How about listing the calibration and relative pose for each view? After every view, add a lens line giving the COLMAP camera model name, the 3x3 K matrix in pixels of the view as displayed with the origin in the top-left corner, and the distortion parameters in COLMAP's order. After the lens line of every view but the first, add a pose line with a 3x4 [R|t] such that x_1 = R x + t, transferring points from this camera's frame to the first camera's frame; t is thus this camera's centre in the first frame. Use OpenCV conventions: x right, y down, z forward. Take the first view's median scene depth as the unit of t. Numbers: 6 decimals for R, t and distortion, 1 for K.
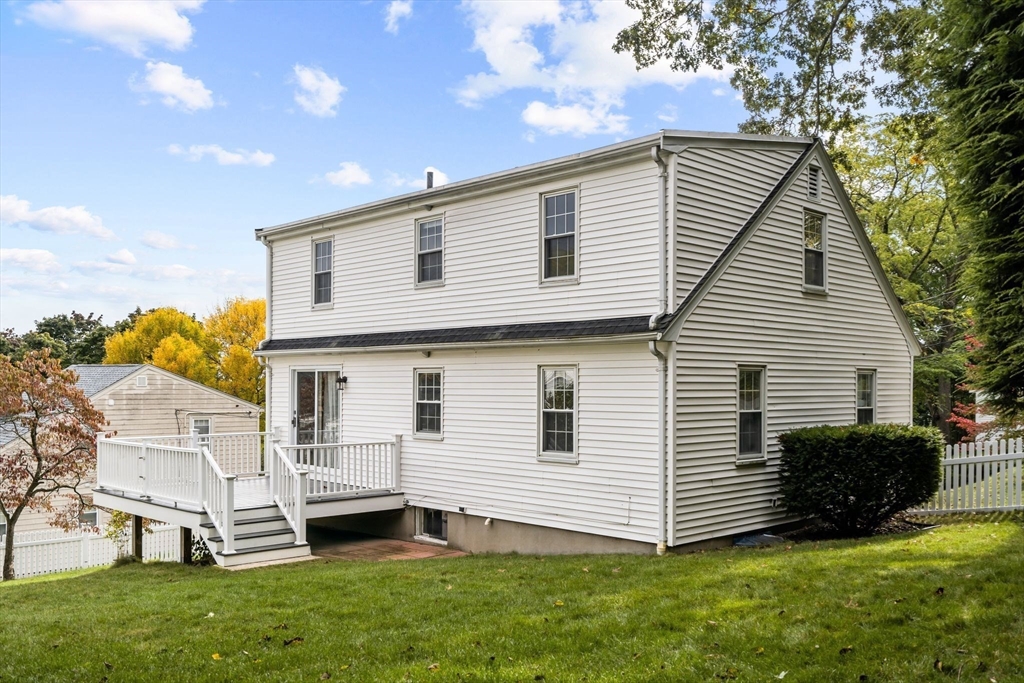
lens RADIAL K [[913.5, 0, 512.4], [0, 913.5, 386.4], [0, 0, 1]] dist [-0.005841, 0.001792]
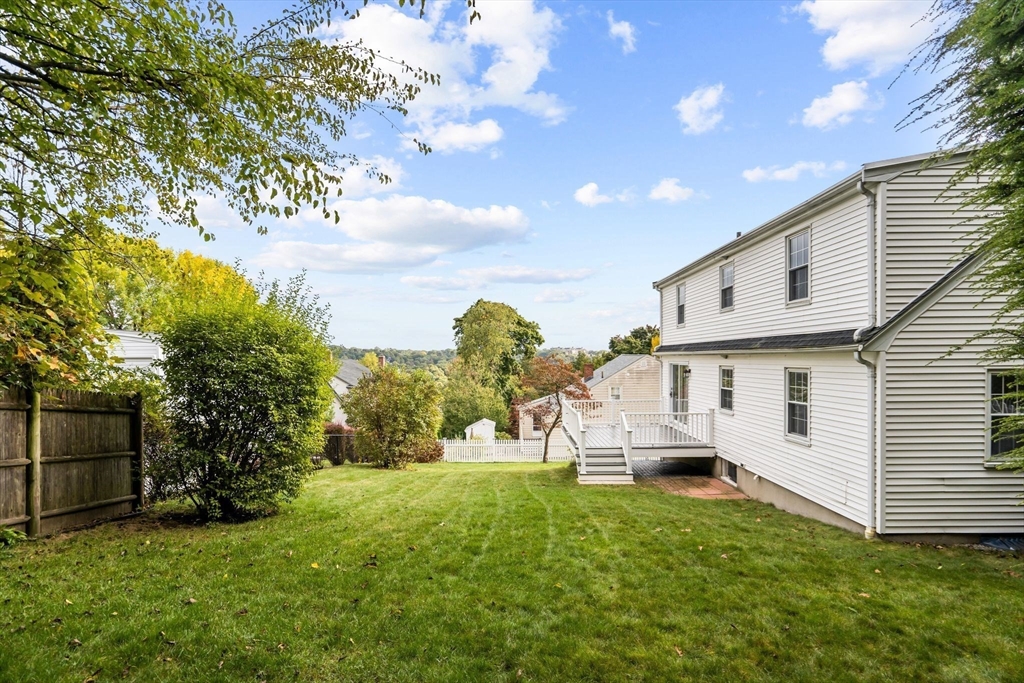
lens RADIAL K [[473.7, 0, 512.5], [0, 473.7, 365.1], [0, 0, 1]] dist [0.001011, 0.000309]
pose [[0.714799, 0.000000, -0.699330, 0.227237], [0.009740, 0.999903, 0.009955, -0.037322], [0.699262, -0.013927, 0.714730, 0.235143]]
